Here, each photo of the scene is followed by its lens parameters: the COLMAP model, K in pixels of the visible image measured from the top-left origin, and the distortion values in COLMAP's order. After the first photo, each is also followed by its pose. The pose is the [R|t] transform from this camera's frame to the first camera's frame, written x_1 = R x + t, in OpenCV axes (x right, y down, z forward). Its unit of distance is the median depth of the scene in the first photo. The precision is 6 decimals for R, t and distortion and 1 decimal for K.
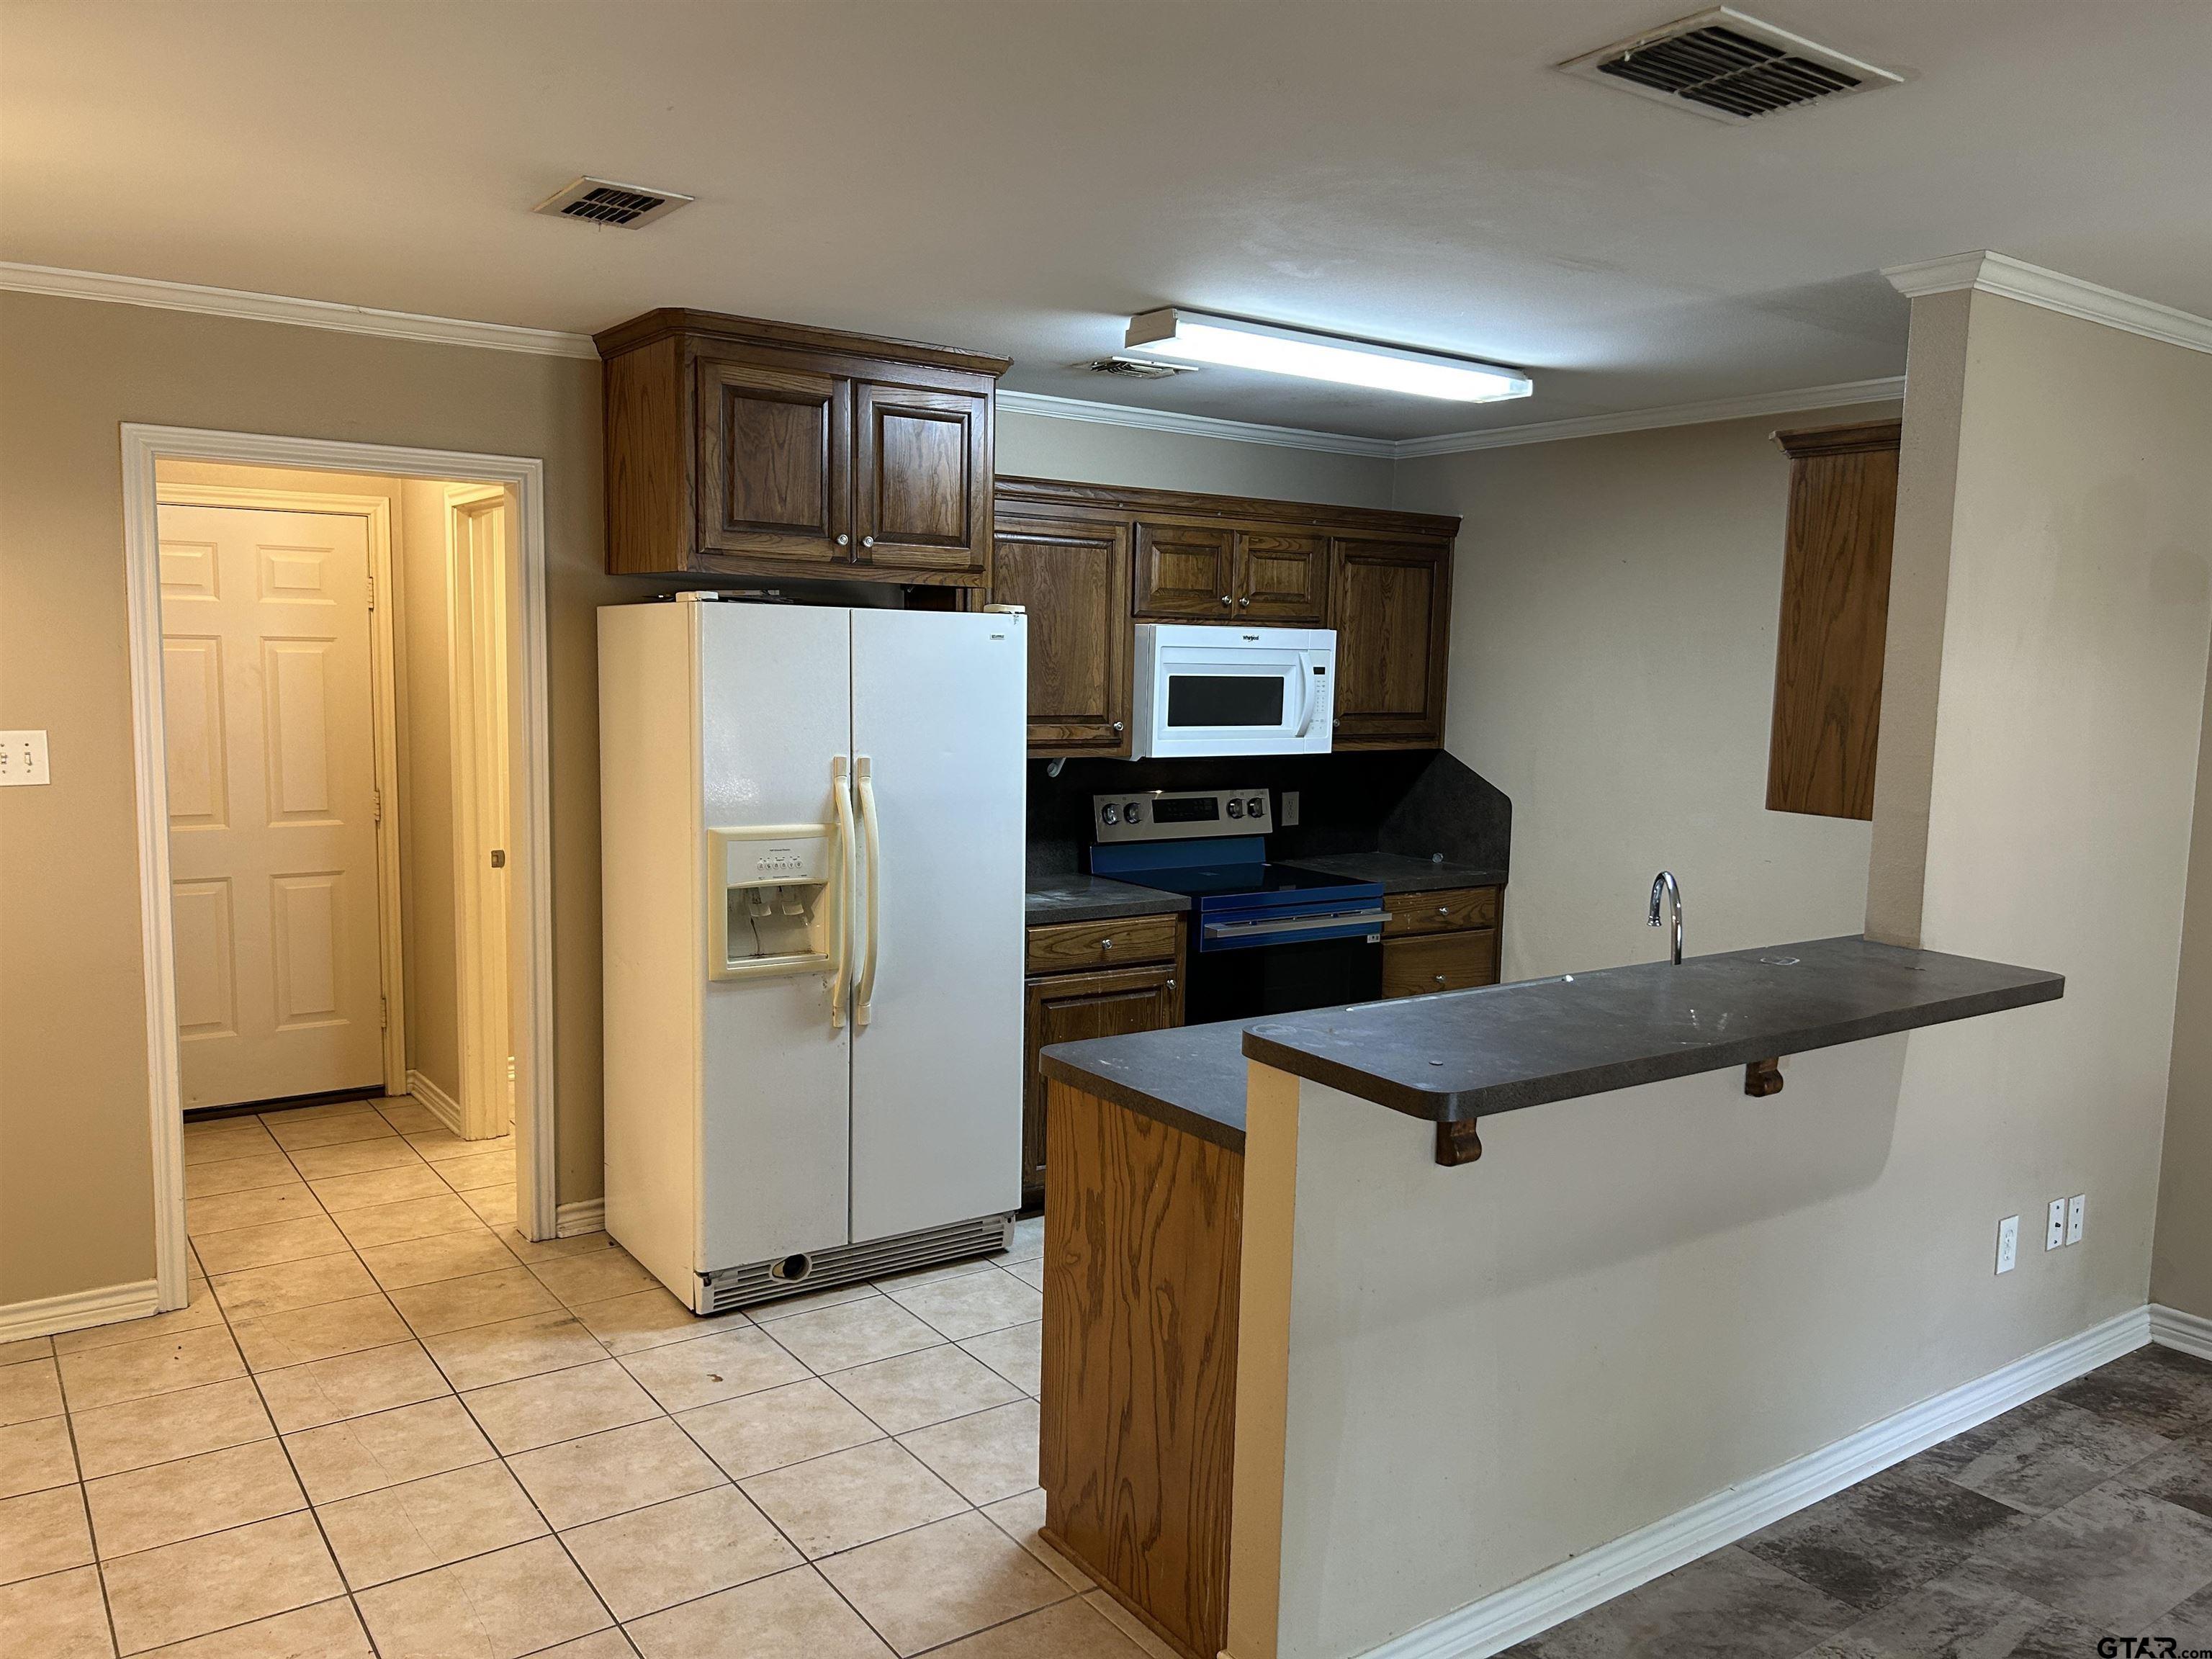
lens RADIAL K [[1659.4, 0, 1109.4], [0, 1659.4, 840.6], [0, 0, 1]] dist [0.053326, -0.068124]
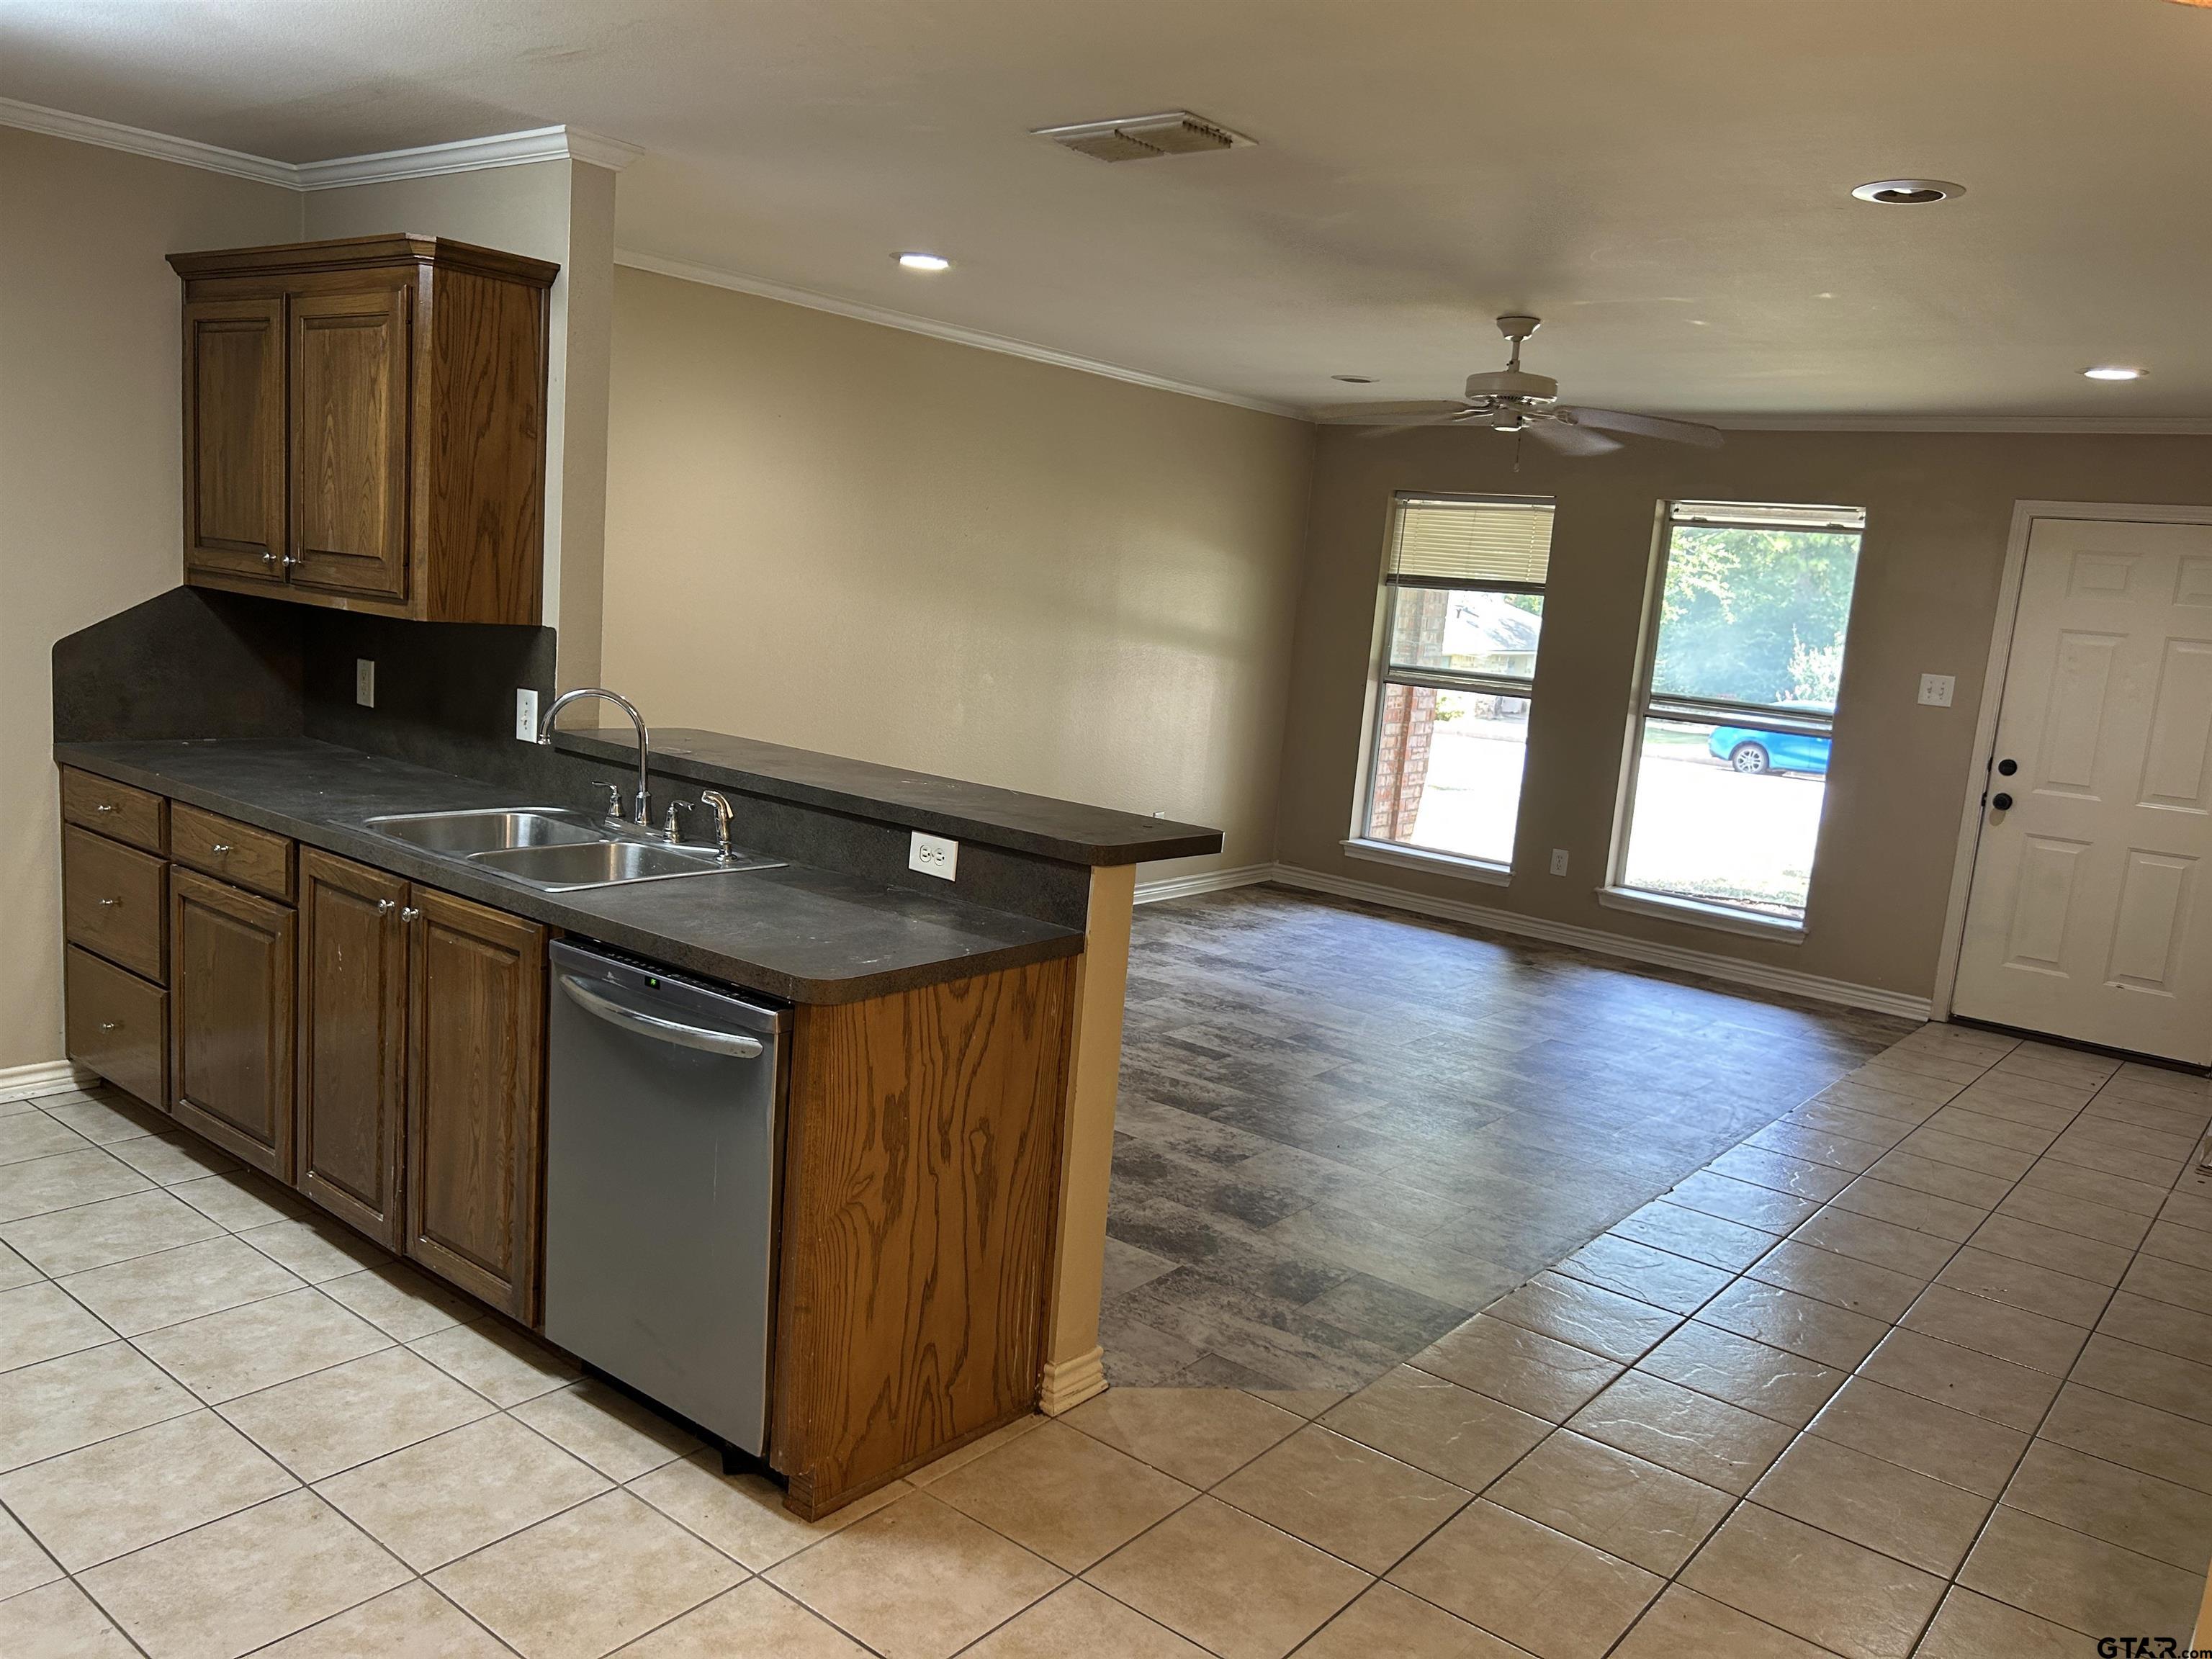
lens RADIAL K [[1659.4, 0, 1111.8], [0, 1659.4, 838.1], [0, 0, 1]] dist [0.053326, -0.068124]
pose [[-0.273100, -0.199966, 0.940973, -0.579657], [0.021345, 0.976656, 0.213744, -0.081027], [-0.961749, 0.078458, -0.262457, 0.729203]]
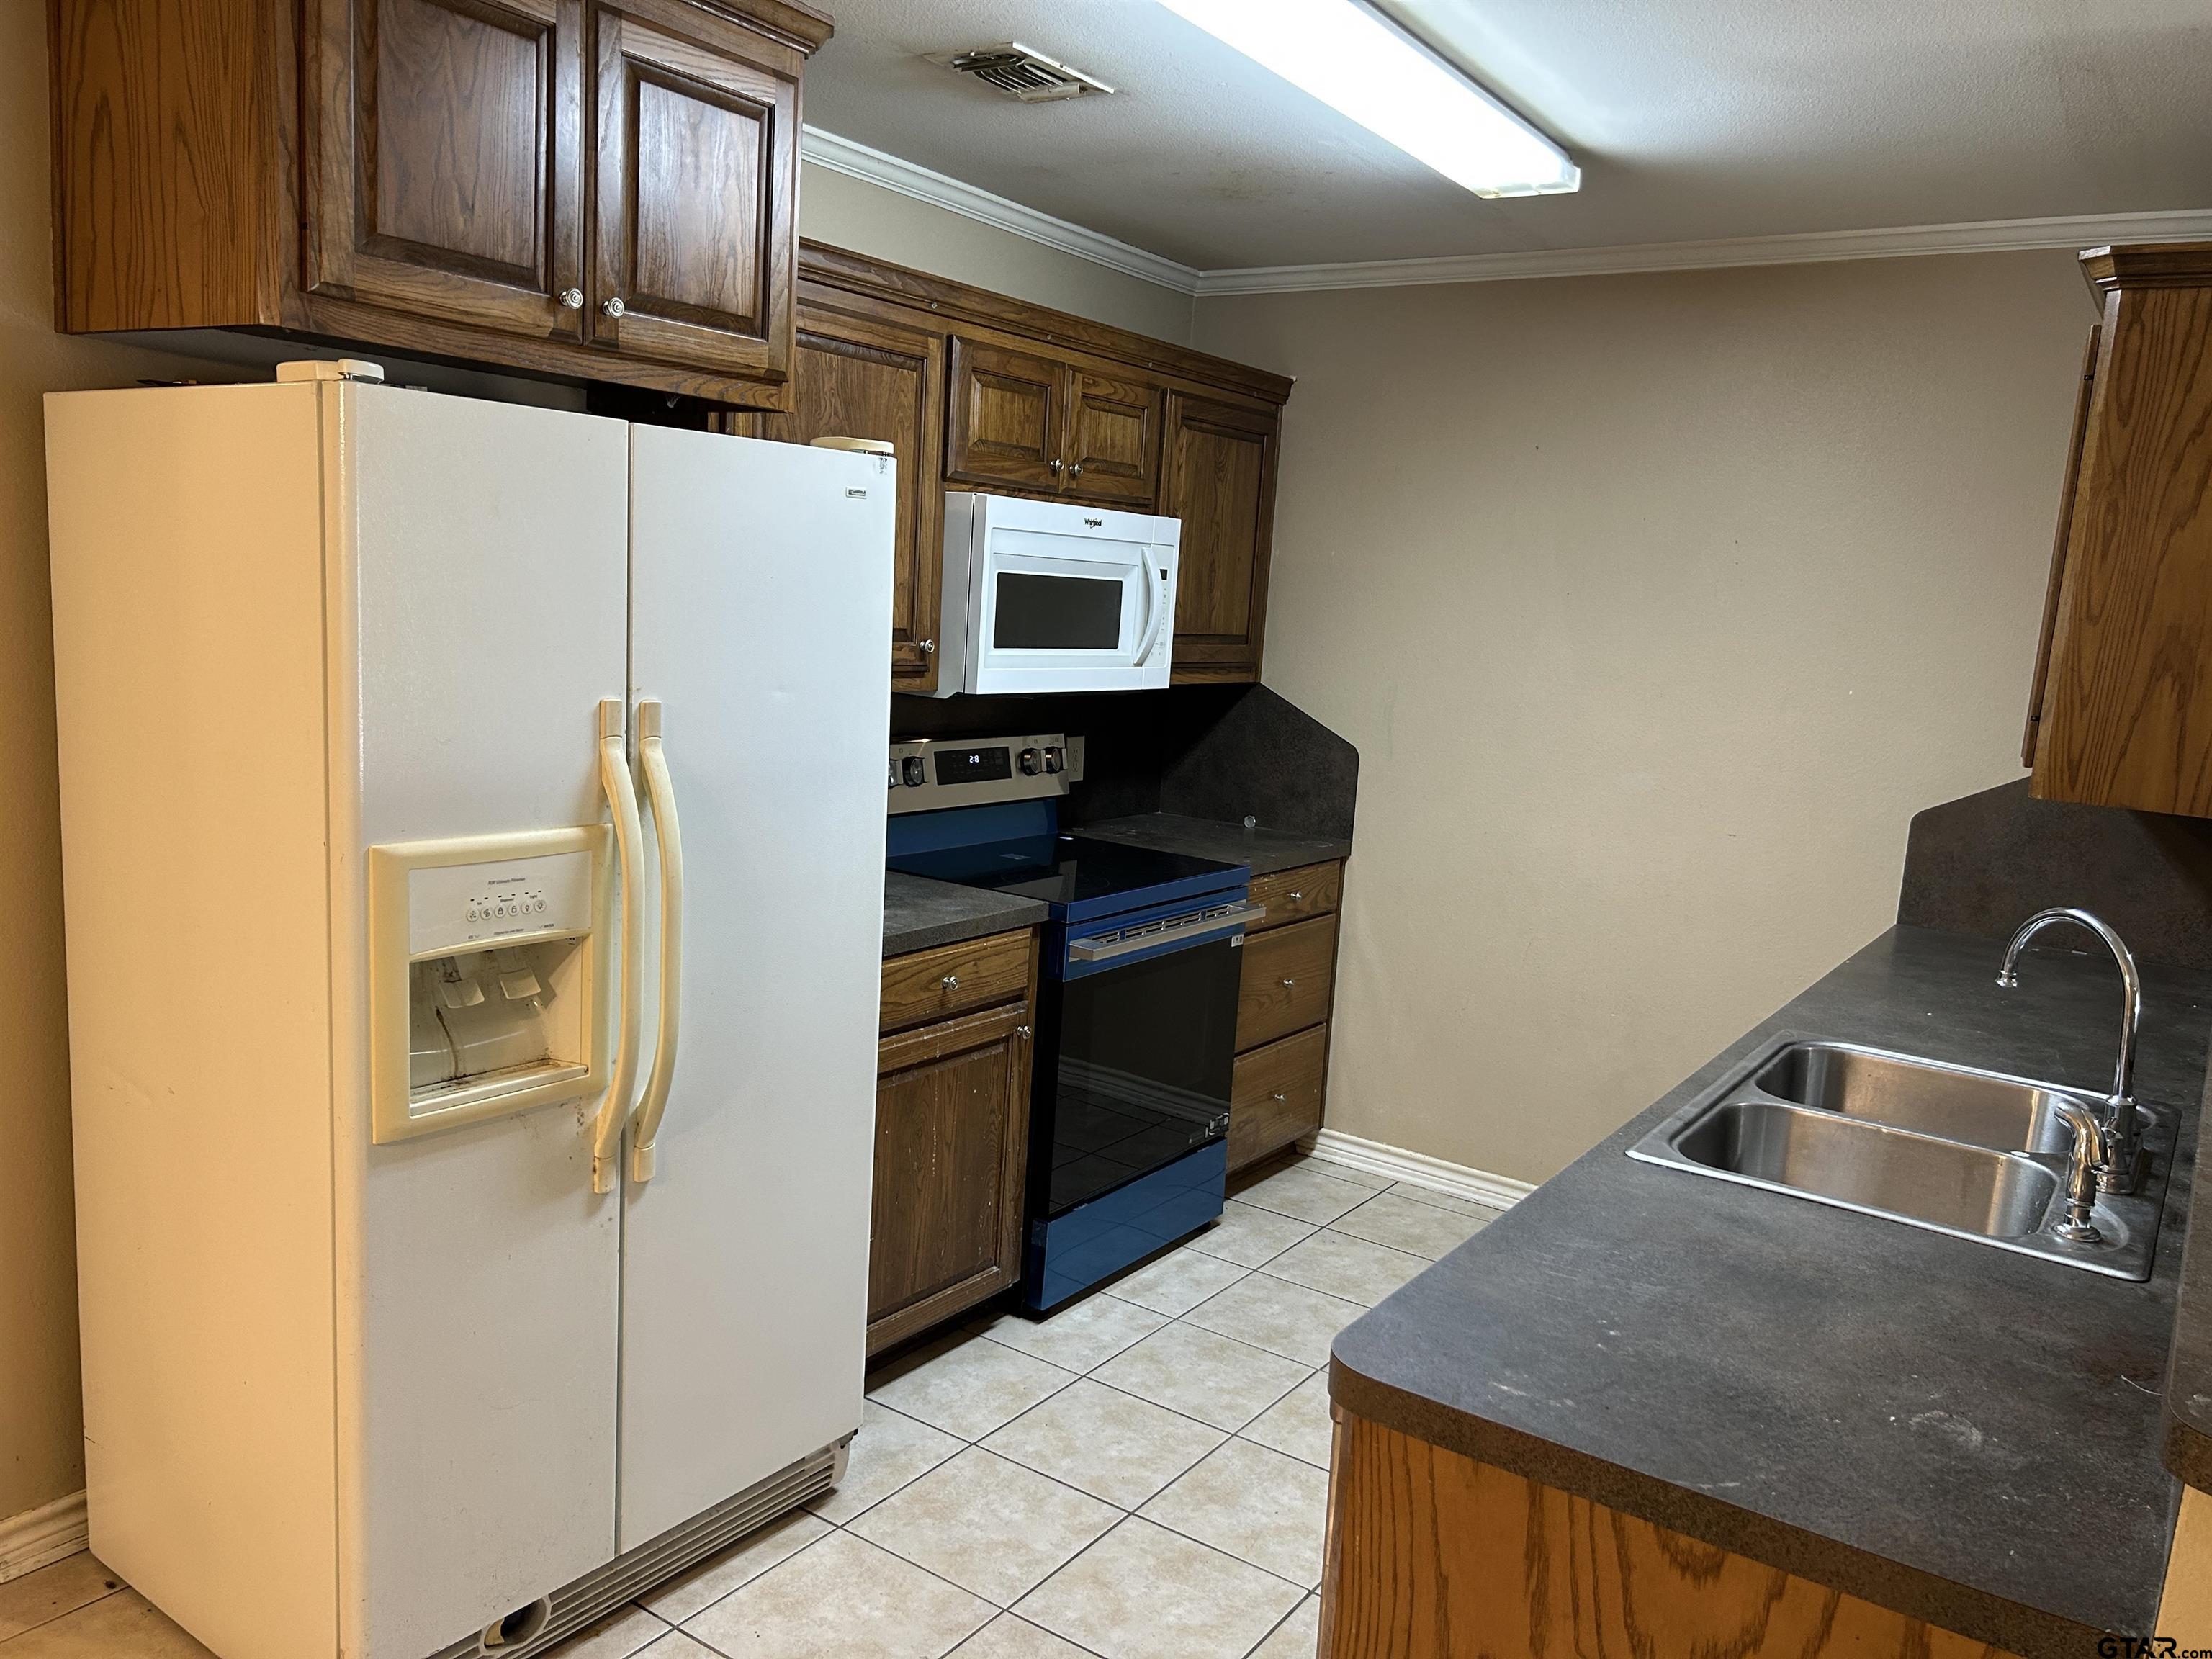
lens RADIAL K [[1659.4, 0, 1120.4], [0, 1659.4, 844.9], [0, 0, 1]] dist [0.053326, -0.068124]
pose [[0.936763, -0.018431, 0.349478, -0.178995], [-0.002233, 0.998277, 0.058632, -0.032729], [-0.349957, -0.055705, 0.935108, 0.395080]]
